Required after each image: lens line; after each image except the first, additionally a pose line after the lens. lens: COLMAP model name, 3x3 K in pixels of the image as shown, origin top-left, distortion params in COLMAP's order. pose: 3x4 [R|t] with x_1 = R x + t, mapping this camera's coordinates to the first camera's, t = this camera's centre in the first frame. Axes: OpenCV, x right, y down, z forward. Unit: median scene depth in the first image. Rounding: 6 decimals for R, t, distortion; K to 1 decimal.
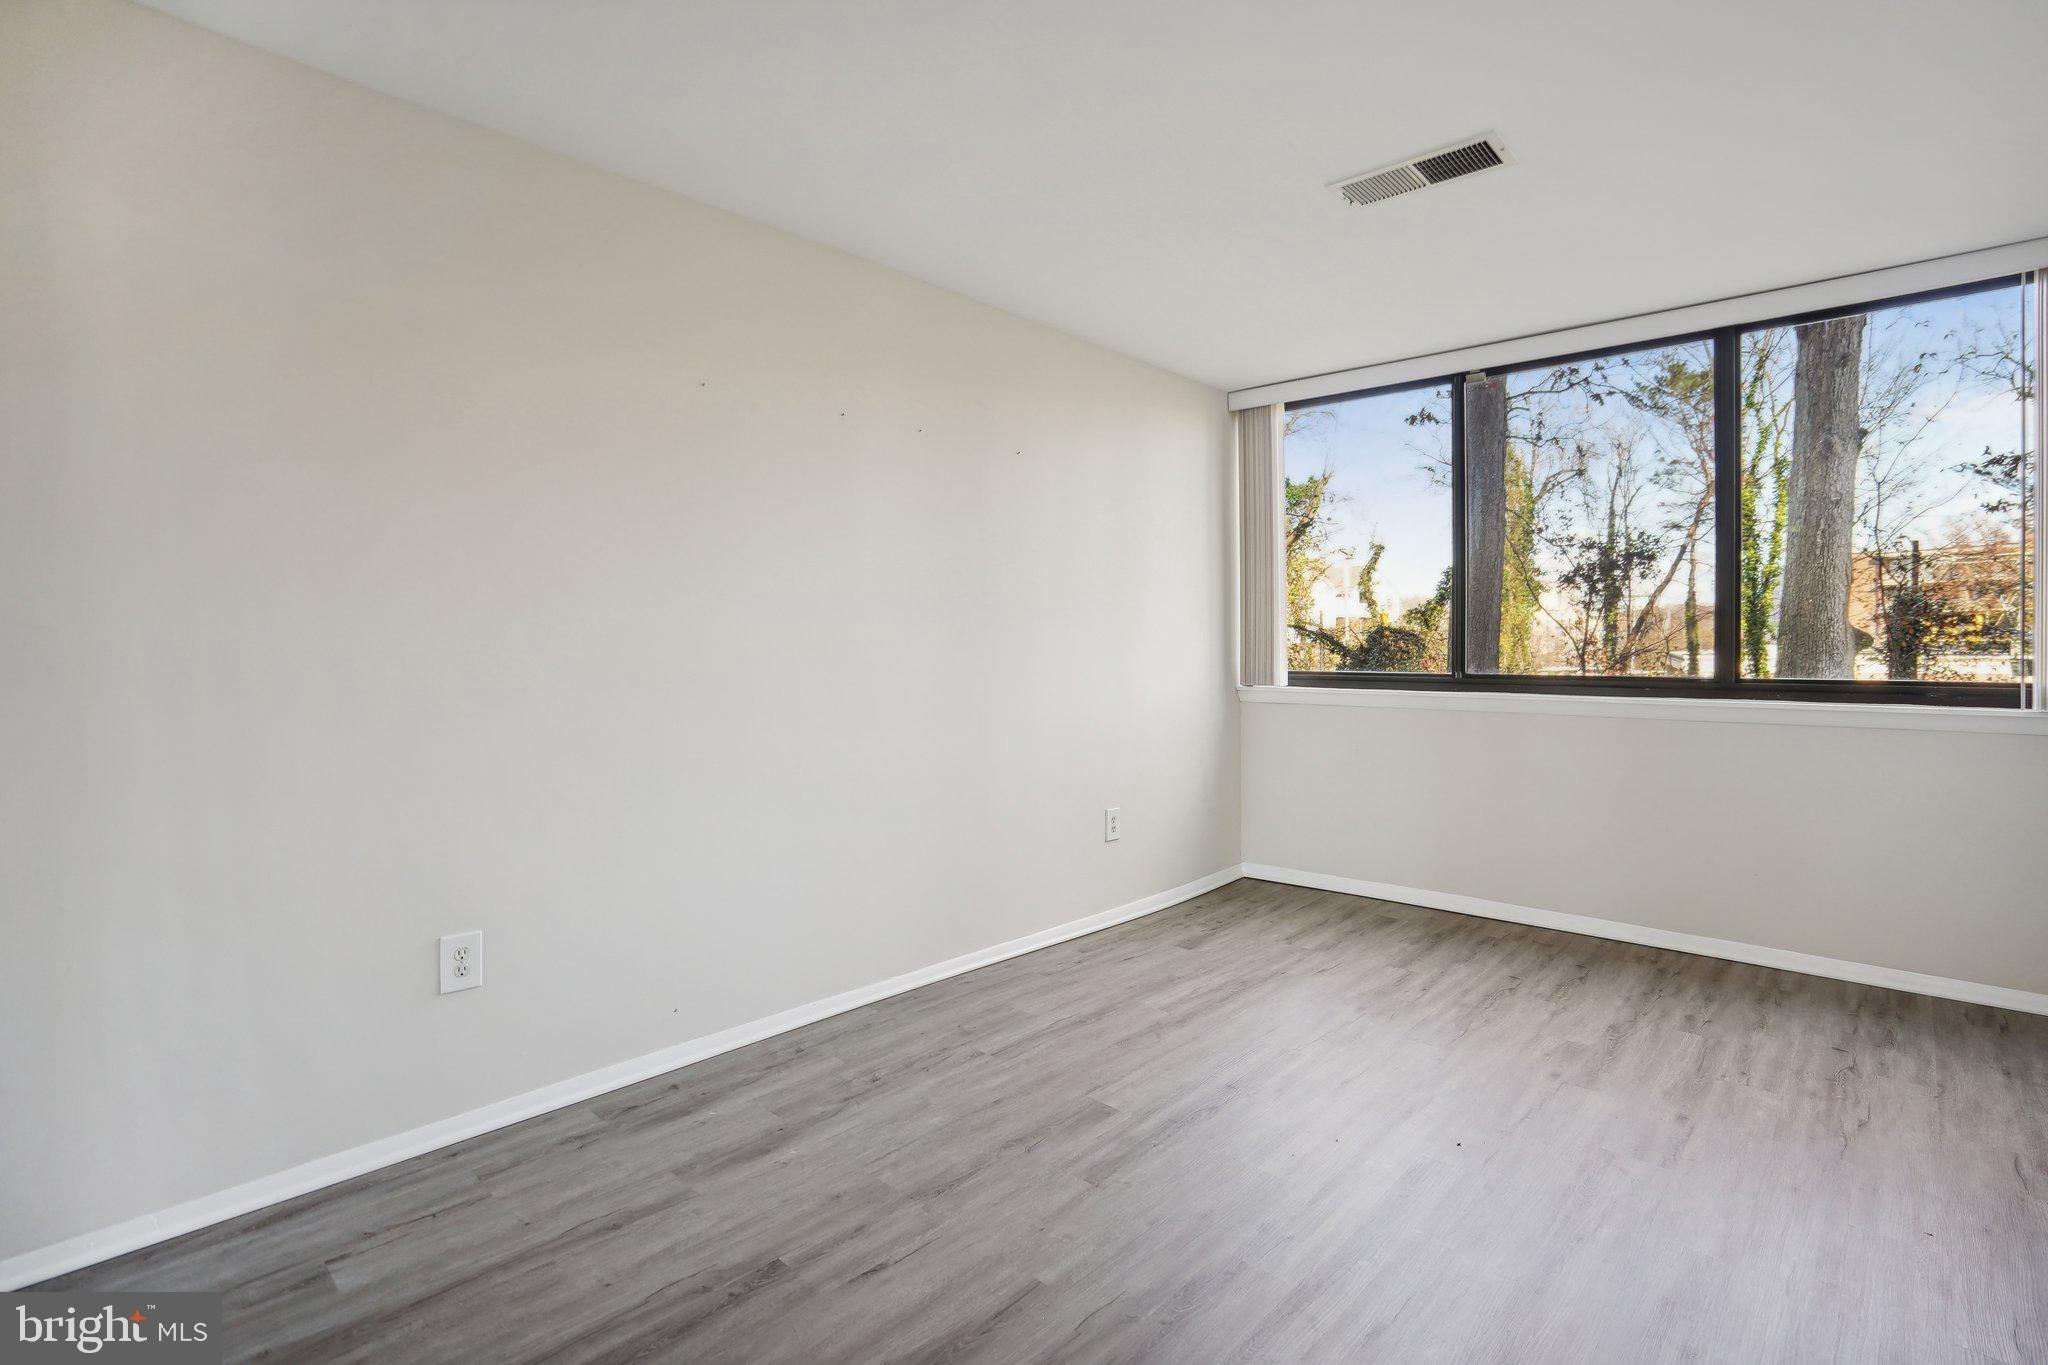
lens RADIAL K [[975.6, 0, 1039.9], [0, 975.6, 649.3], [0, 0, 1]] dist [-0.058577, 0.024943]
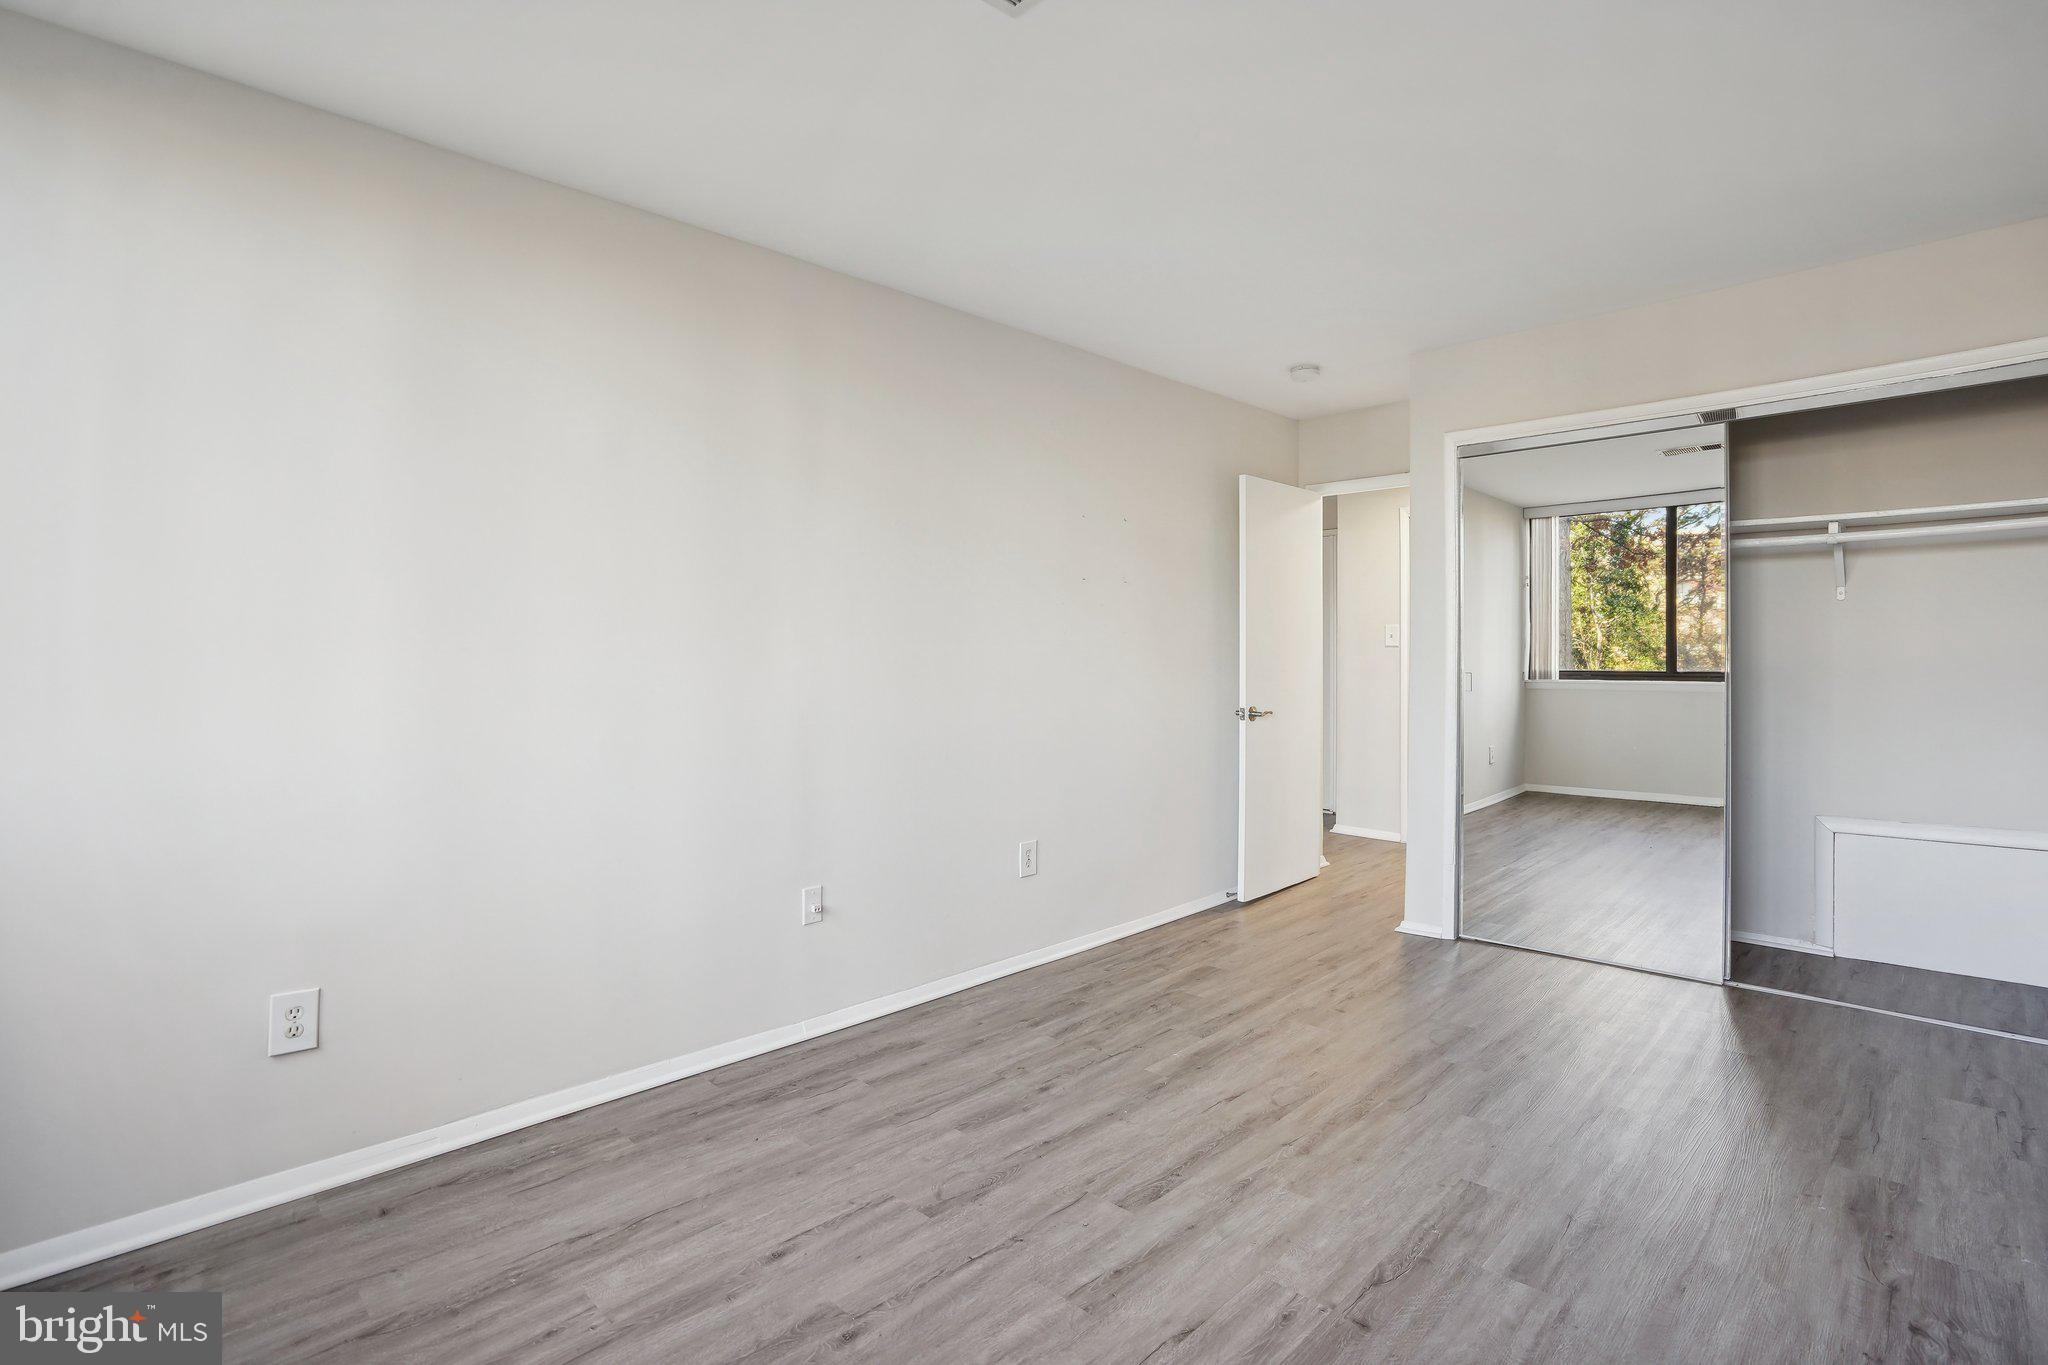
lens RADIAL K [[971.4, 0, 1038.0], [0, 971.4, 669.7], [0, 0, 1]] dist [-0.062356, 0.025394]
pose [[-0.999406, 0.007213, 0.033711, 0.323345], [0.007905, 0.999760, 0.020433, -0.010061], [-0.033555, 0.020687, -0.999223, 1.345967]]
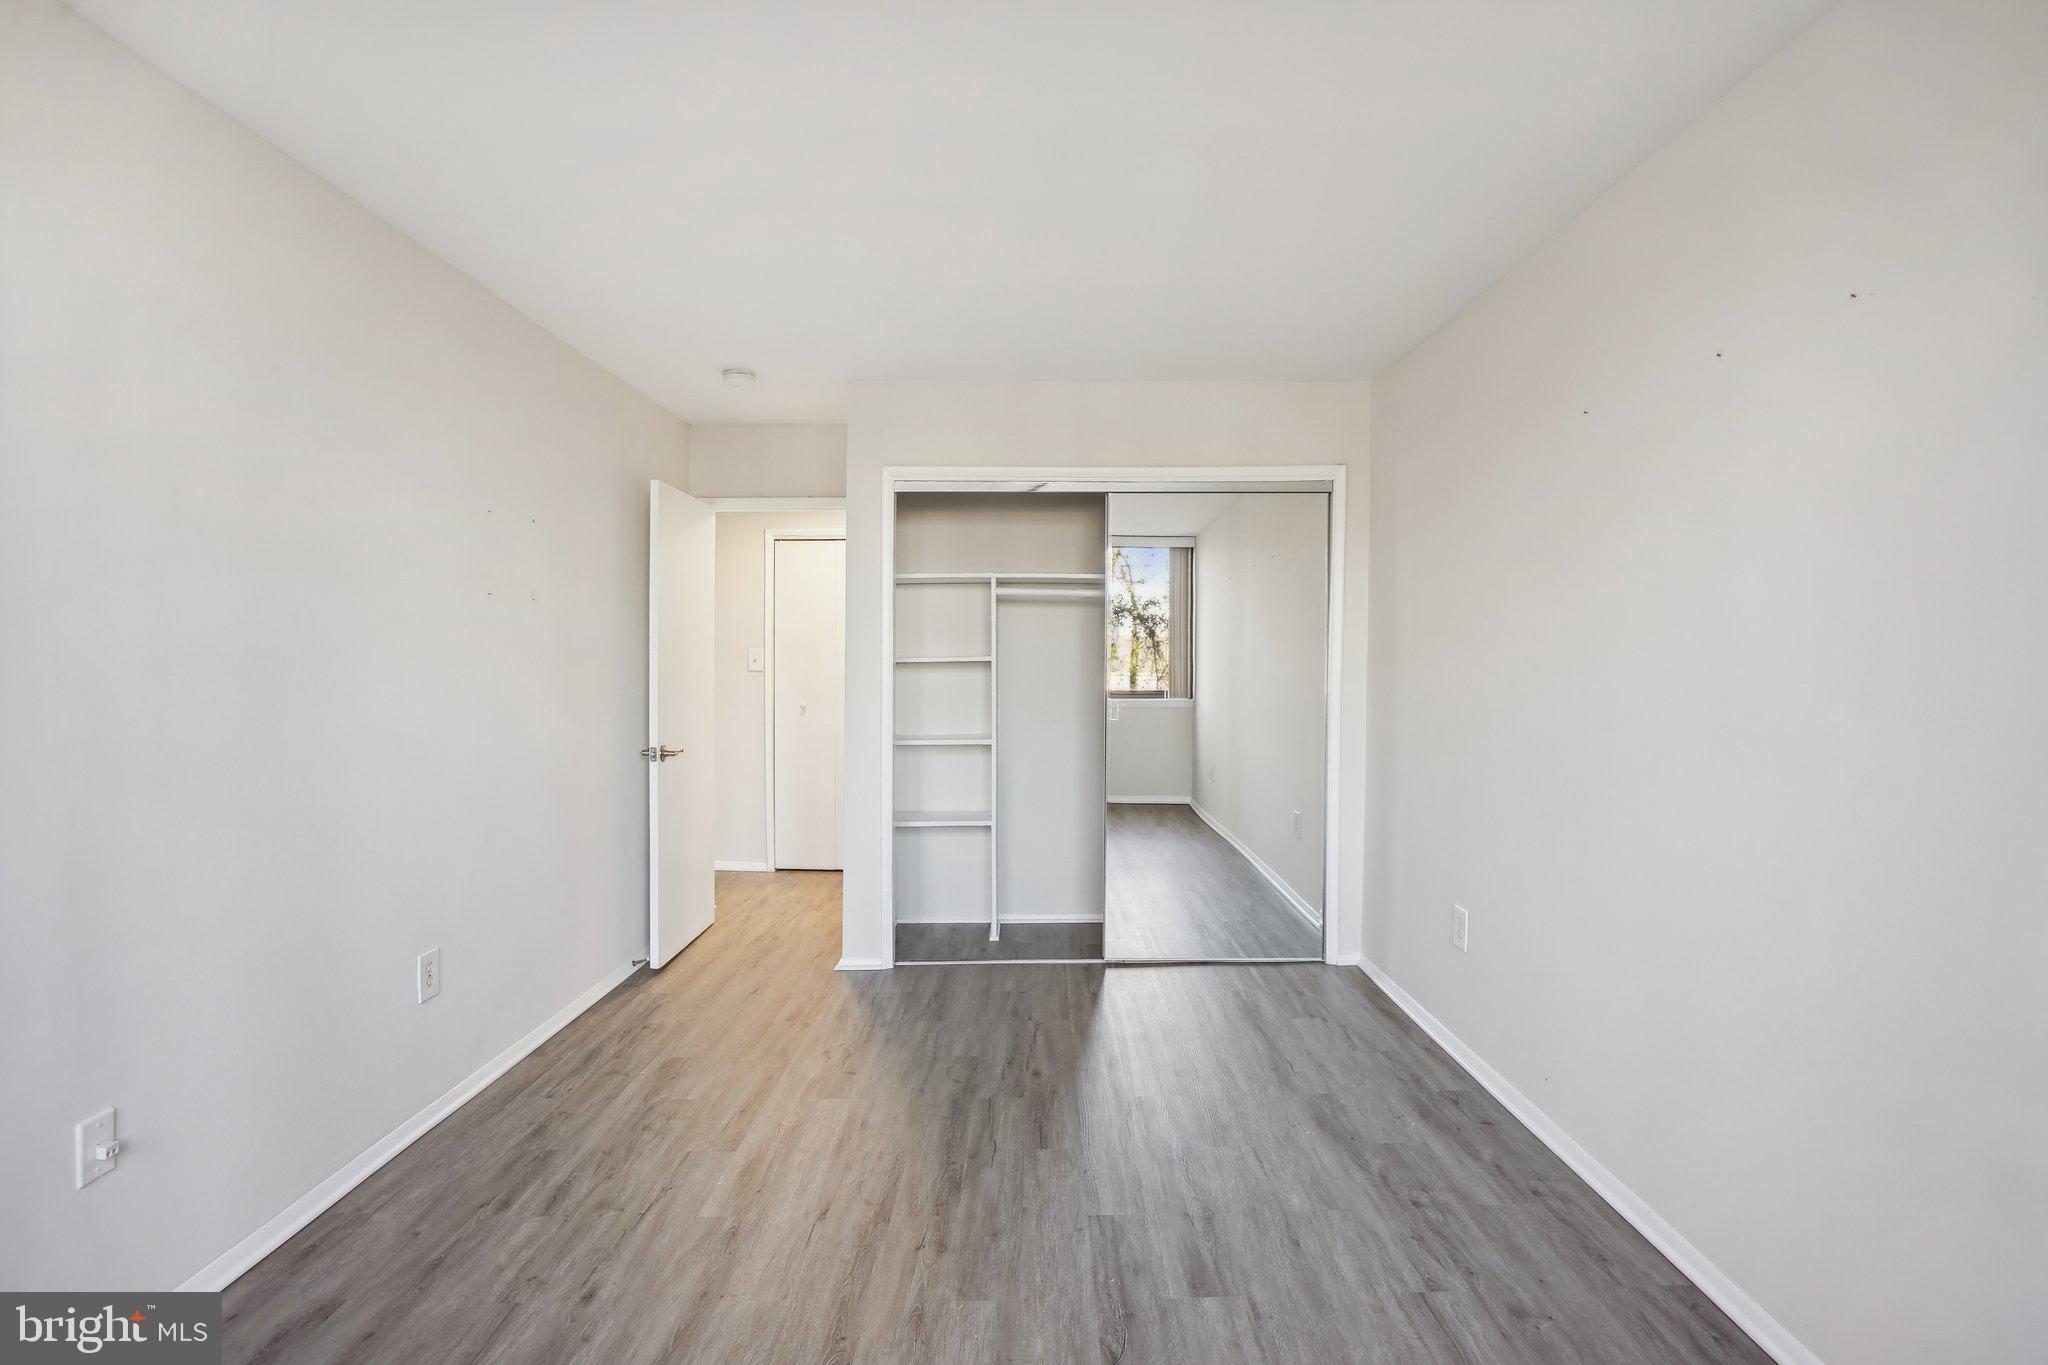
lens RADIAL K [[971.4, 0, 1038.0], [0, 971.4, 669.7], [0, 0, 1]] dist [-0.062356, 0.025394]
pose [[-0.737662, 0.006731, -0.675137, 0.545171], [-0.003177, 0.999905, 0.013440, -0.040456], [0.675163, 0.012059, -0.737570, 1.151968]]
